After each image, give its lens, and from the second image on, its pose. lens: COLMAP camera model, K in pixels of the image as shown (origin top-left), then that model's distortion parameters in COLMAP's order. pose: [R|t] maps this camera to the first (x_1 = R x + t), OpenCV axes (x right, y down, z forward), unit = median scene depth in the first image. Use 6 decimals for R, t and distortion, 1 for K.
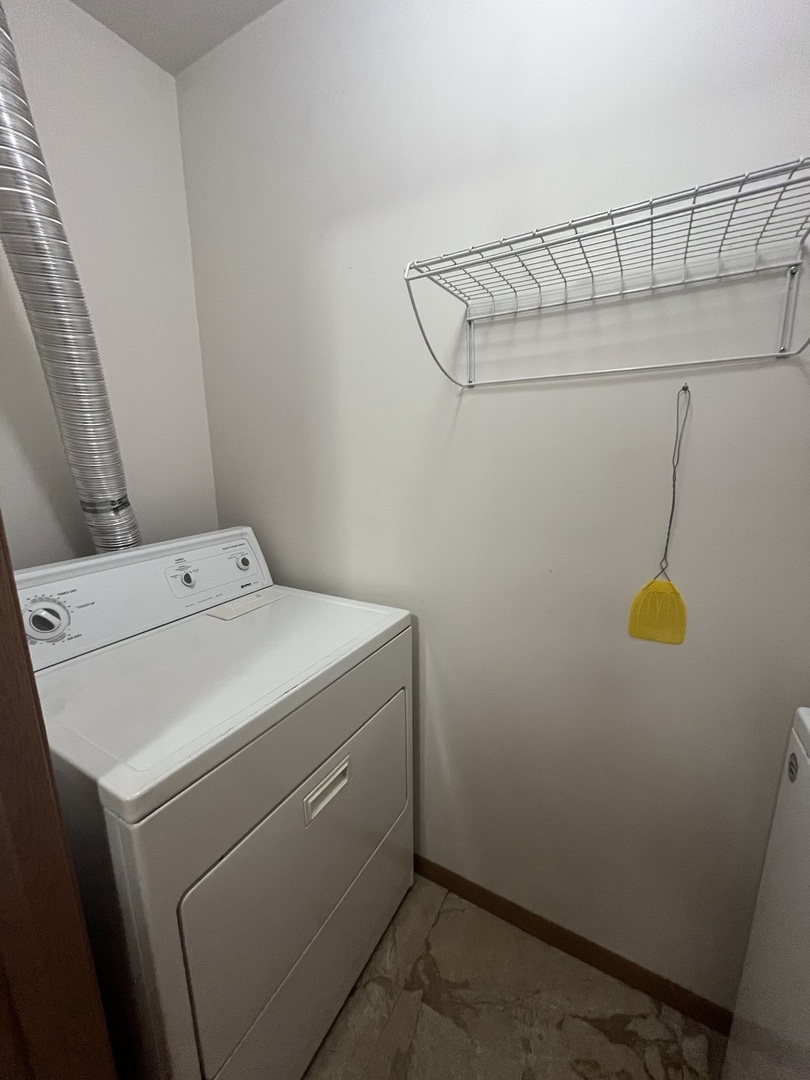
lens RADIAL K [[441.0, 0, 404.3], [0, 441.0, 540.9], [0, 0, 1]] dist [0.001415, 0.000427]
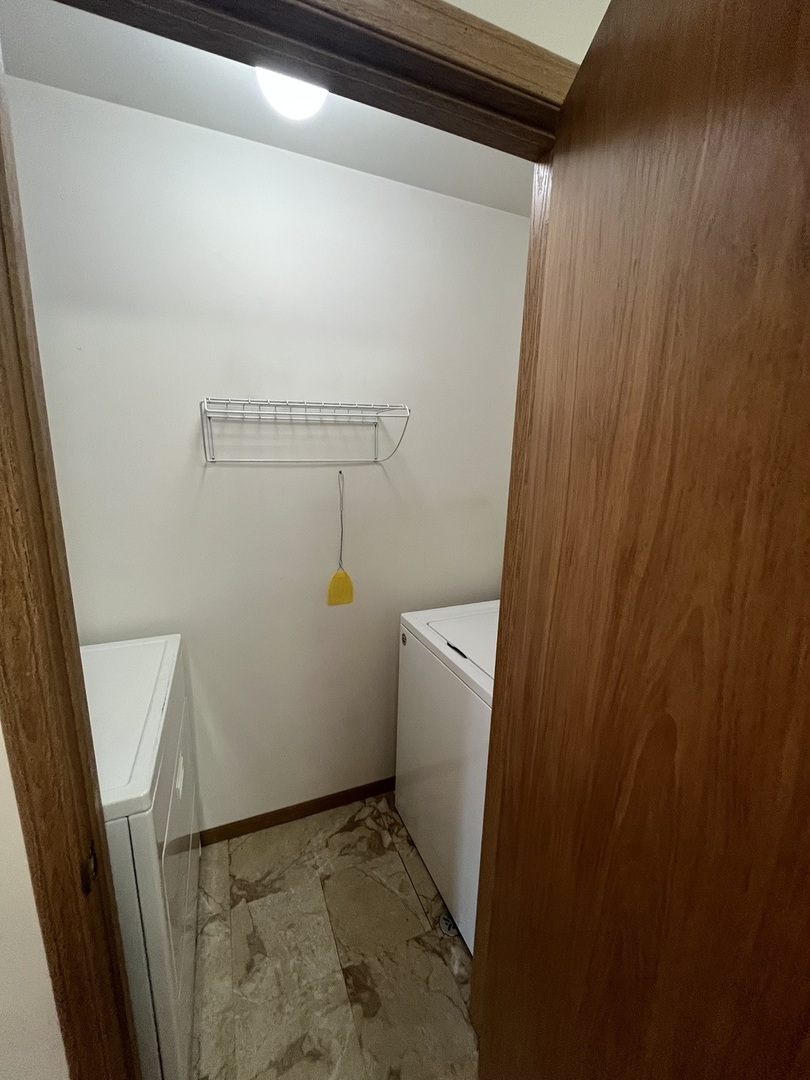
lens RADIAL K [[441.0, 0, 410.2], [0, 441.0, 535.5], [0, 0, 1]] dist [0.001415, 0.000427]
pose [[0.597882, -0.133310, 0.790421, -0.636800], [0.132015, 0.988985, 0.066942, -0.133515], [-0.790638, 0.064324, 0.608895, -0.346176]]
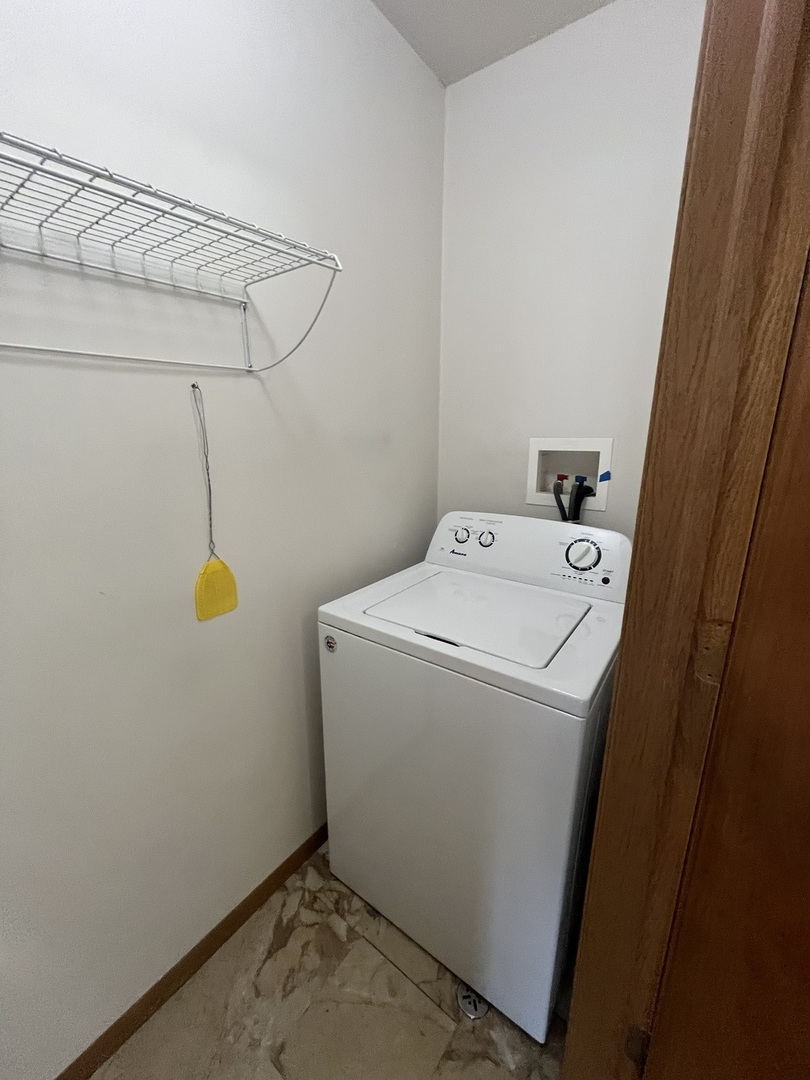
lens RADIAL K [[441.0, 0, 410.7], [0, 441.0, 534.5], [0, 0, 1]] dist [0.001415, 0.000427]
pose [[0.118257, -0.234128, 0.964987, -0.372376], [0.197573, 0.957923, 0.208202, -0.096599], [-0.973129, 0.166034, 0.159538, 0.305832]]
